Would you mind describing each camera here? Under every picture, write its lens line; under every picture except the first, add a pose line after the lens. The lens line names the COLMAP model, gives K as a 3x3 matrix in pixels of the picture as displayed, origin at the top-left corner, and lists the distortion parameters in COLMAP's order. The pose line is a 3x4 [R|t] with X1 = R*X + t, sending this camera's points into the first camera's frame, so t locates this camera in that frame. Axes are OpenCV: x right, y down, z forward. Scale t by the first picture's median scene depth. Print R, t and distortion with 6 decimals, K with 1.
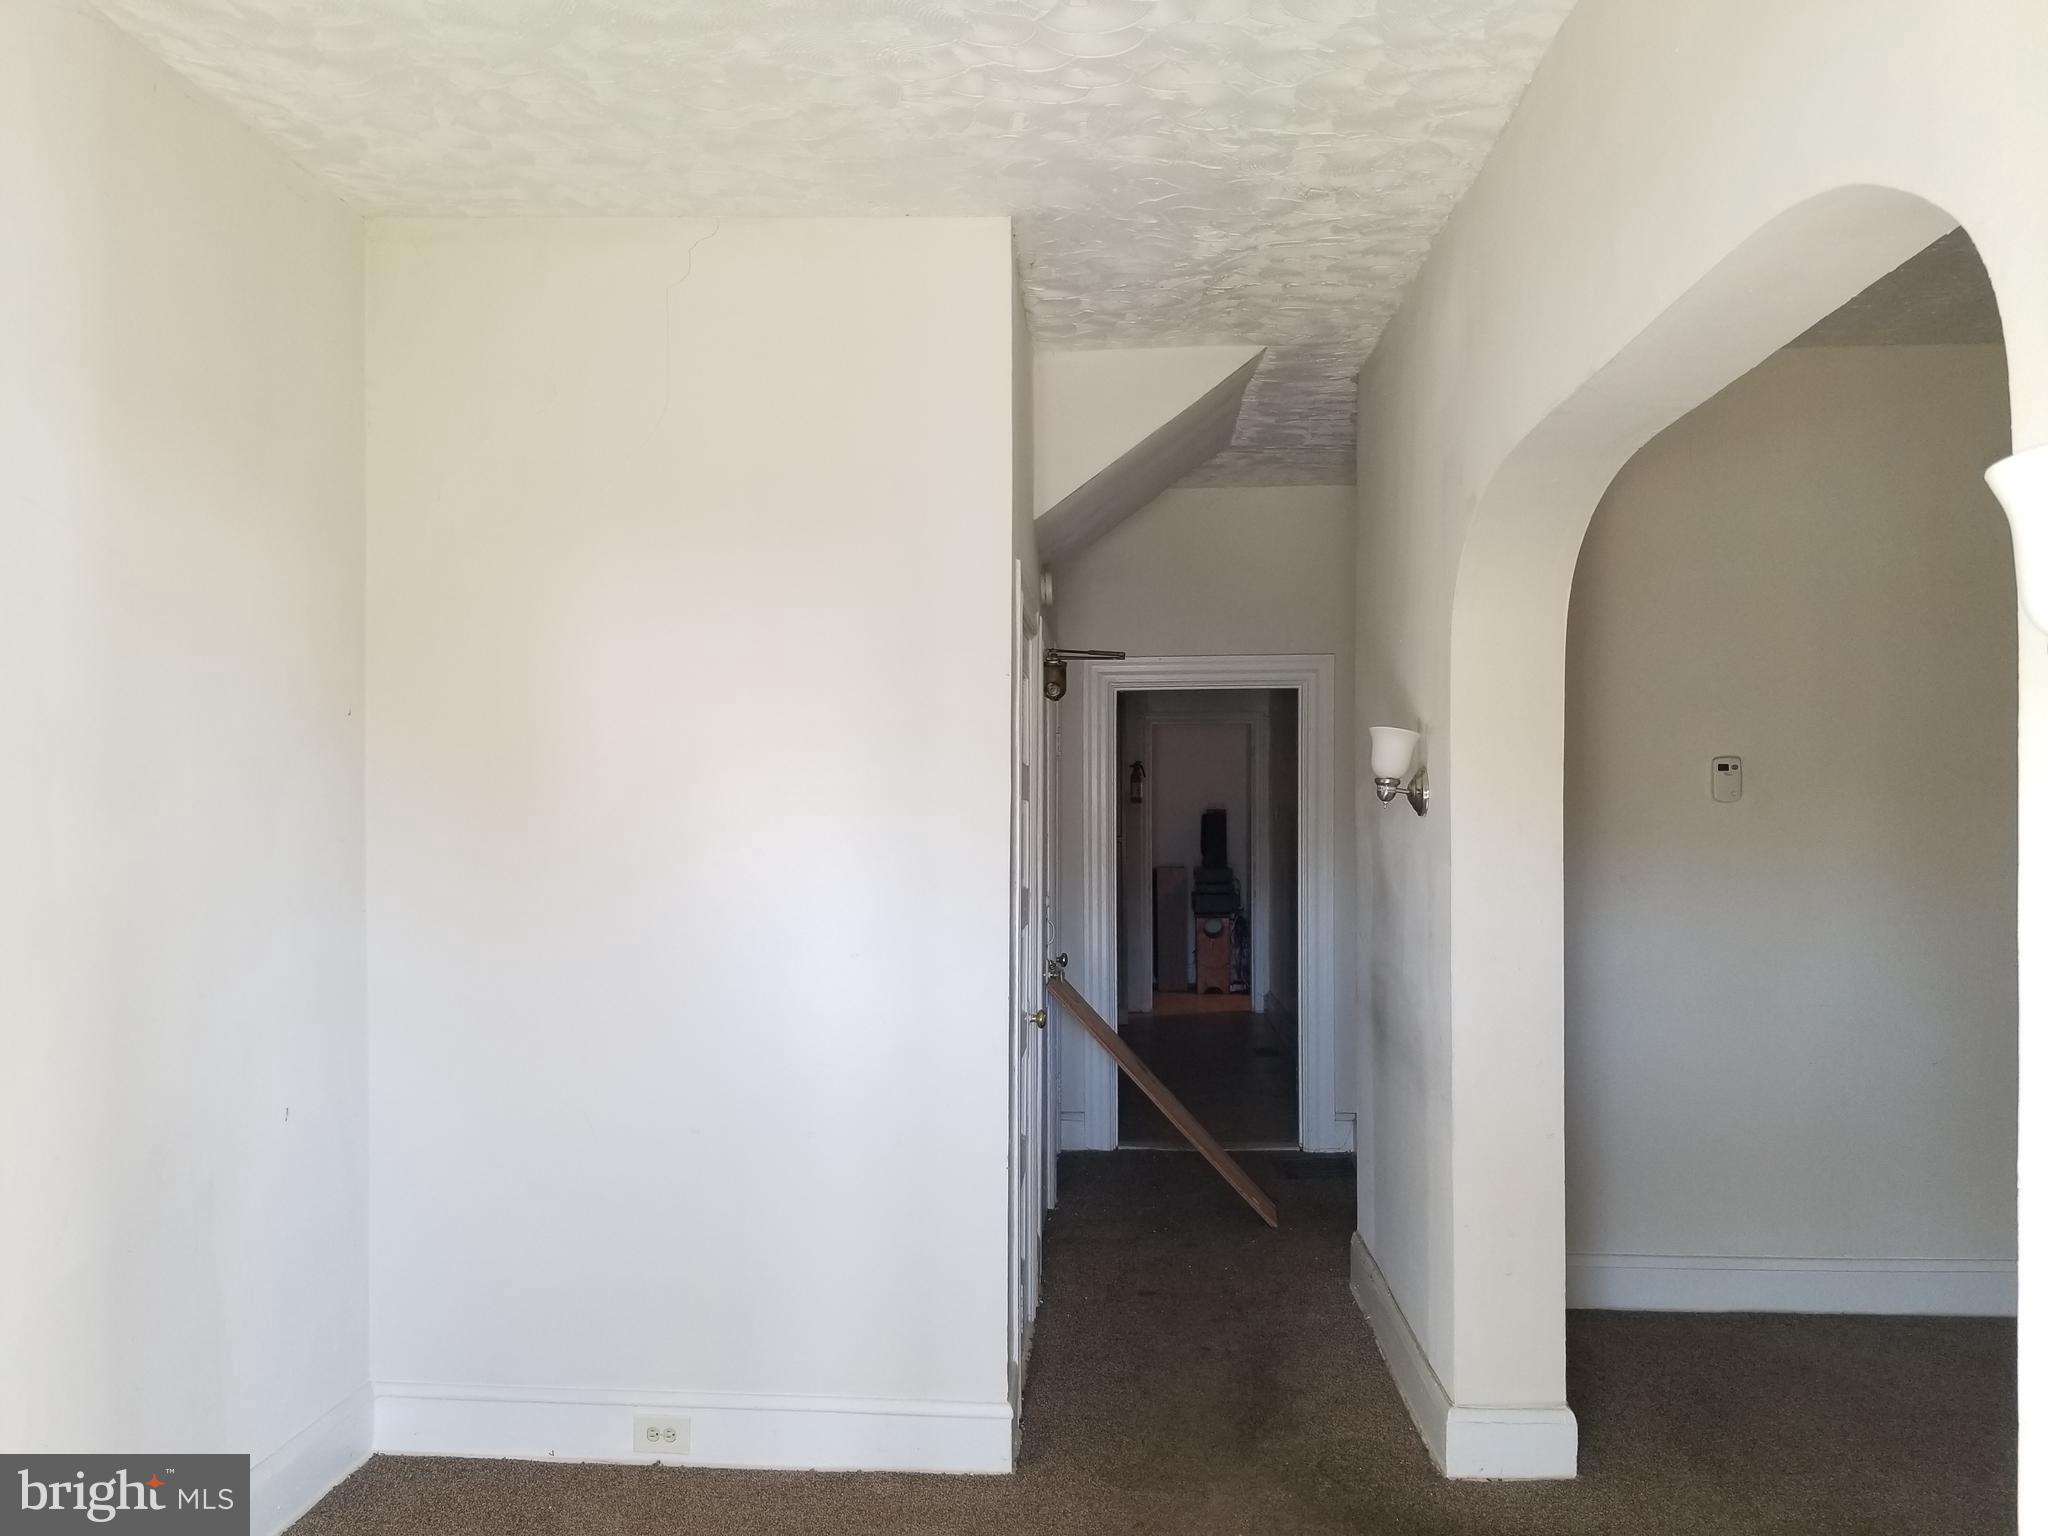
lens RADIAL K [[1621.1, 0, 1024.5], [0, 1621.1, 770.6], [0, 0, 1]] dist [0.066702, -0.126087]
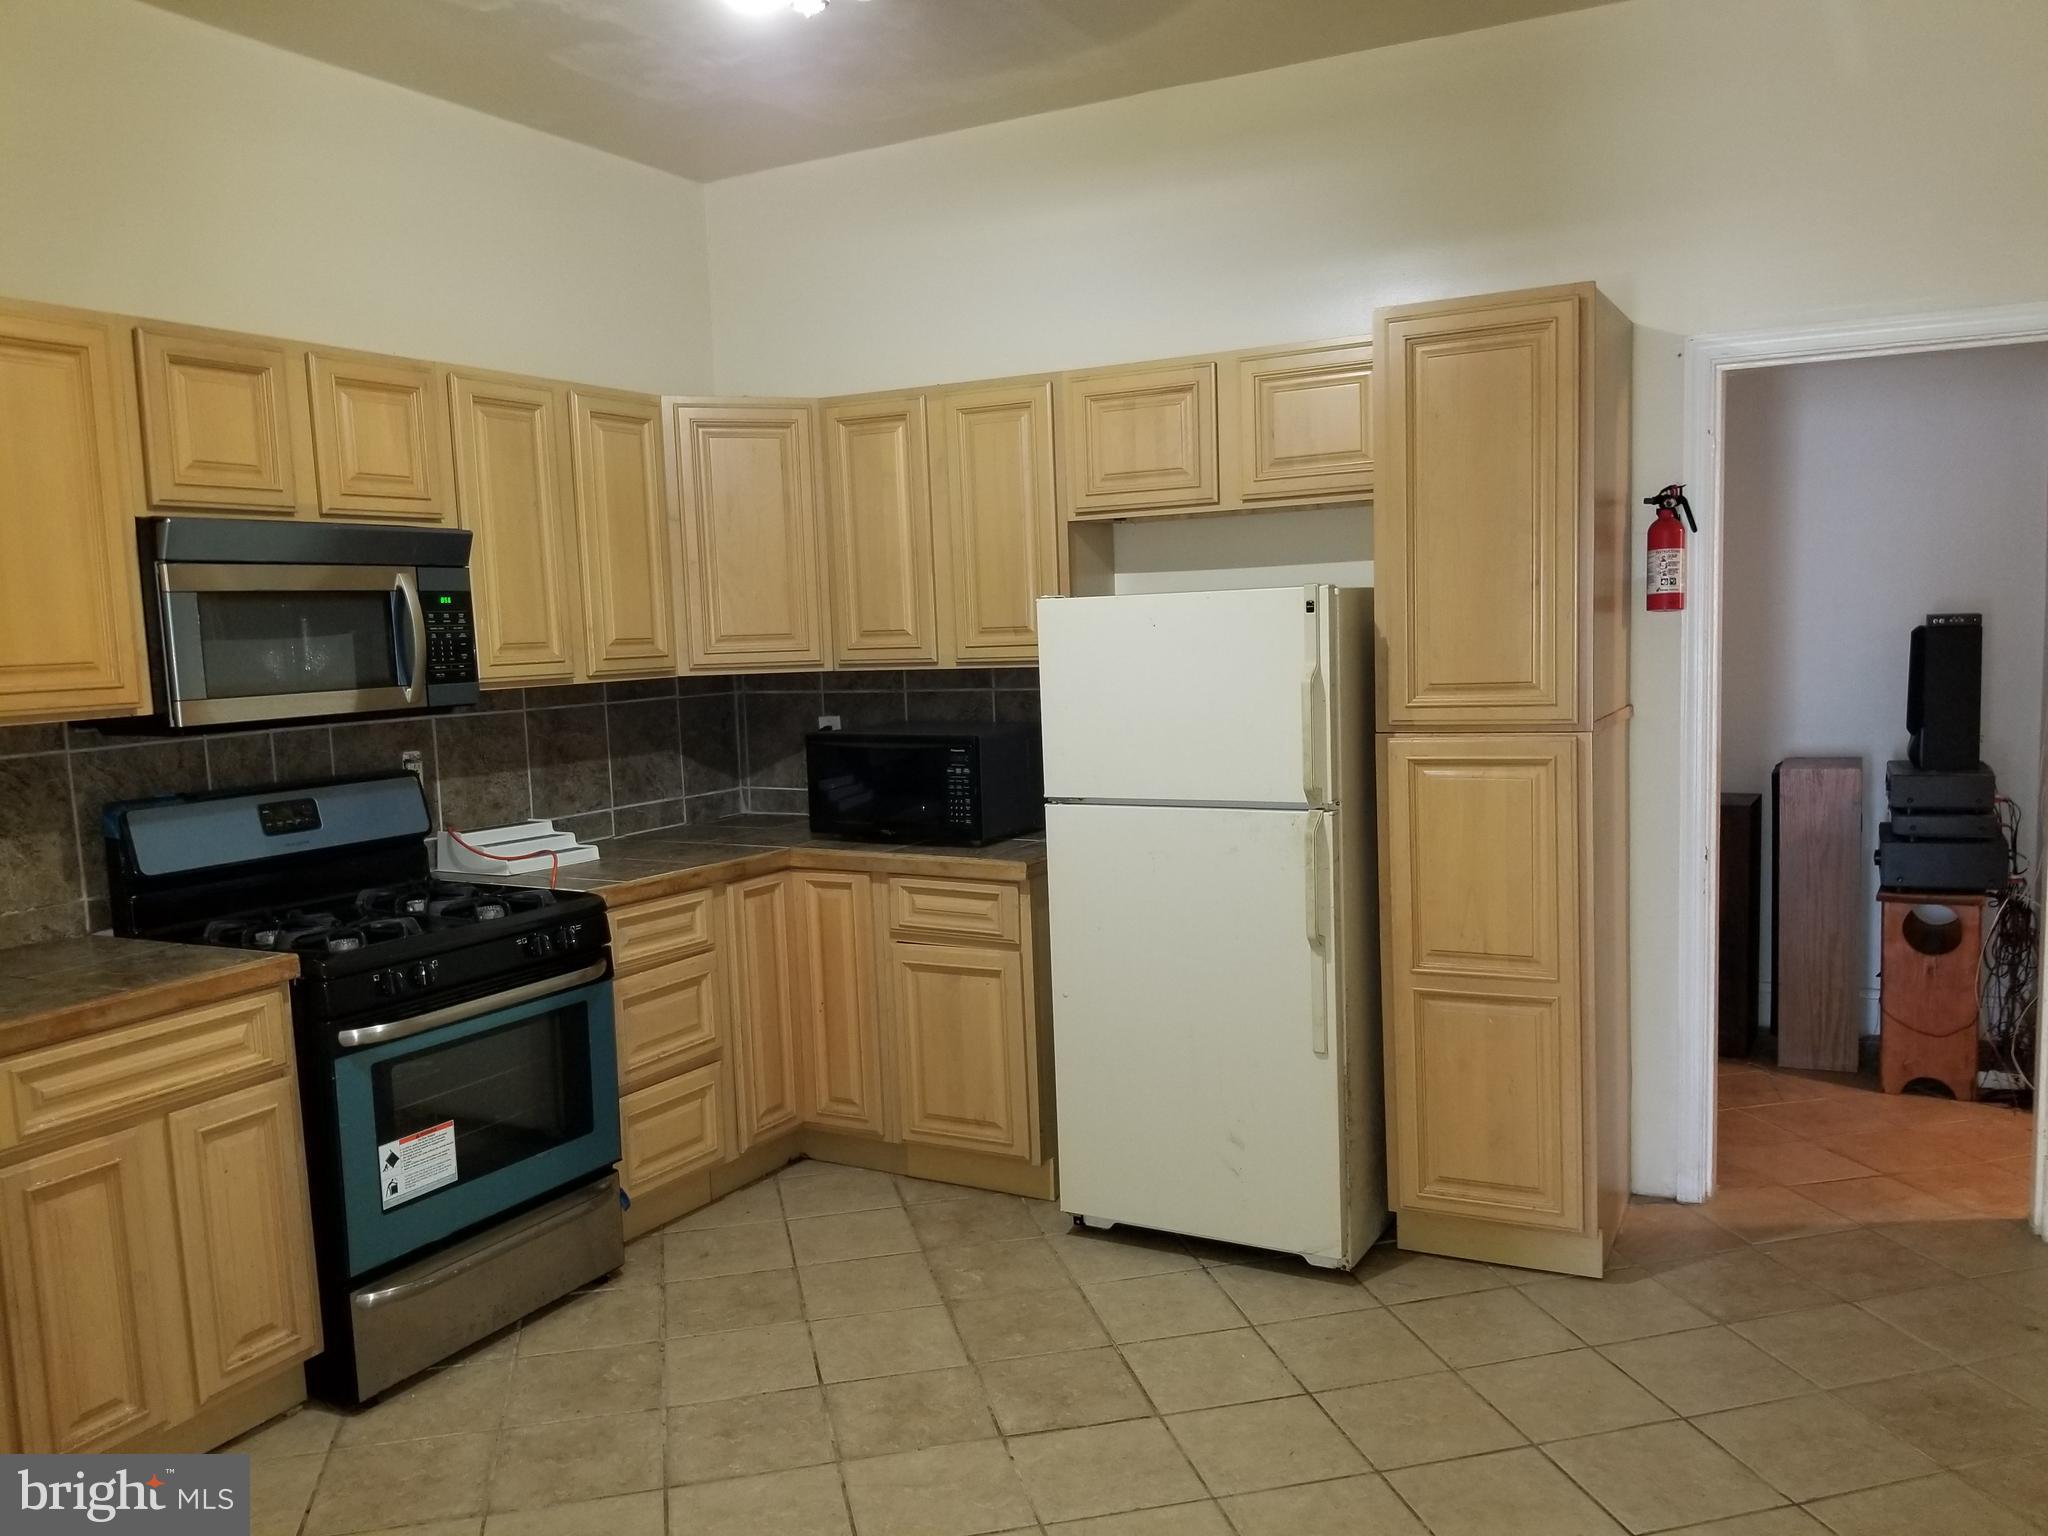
lens RADIAL K [[1621.1, 0, 1024.5], [0, 1621.1, 776.2], [0, 0, 1]] dist [0.066702, -0.126087]
pose [[0.916949, 0.008617, -0.398910, 0.071060], [0.035958, 0.993914, 0.104123, 0.012202], [0.397380, -0.109819, 0.911059, 0.550104]]
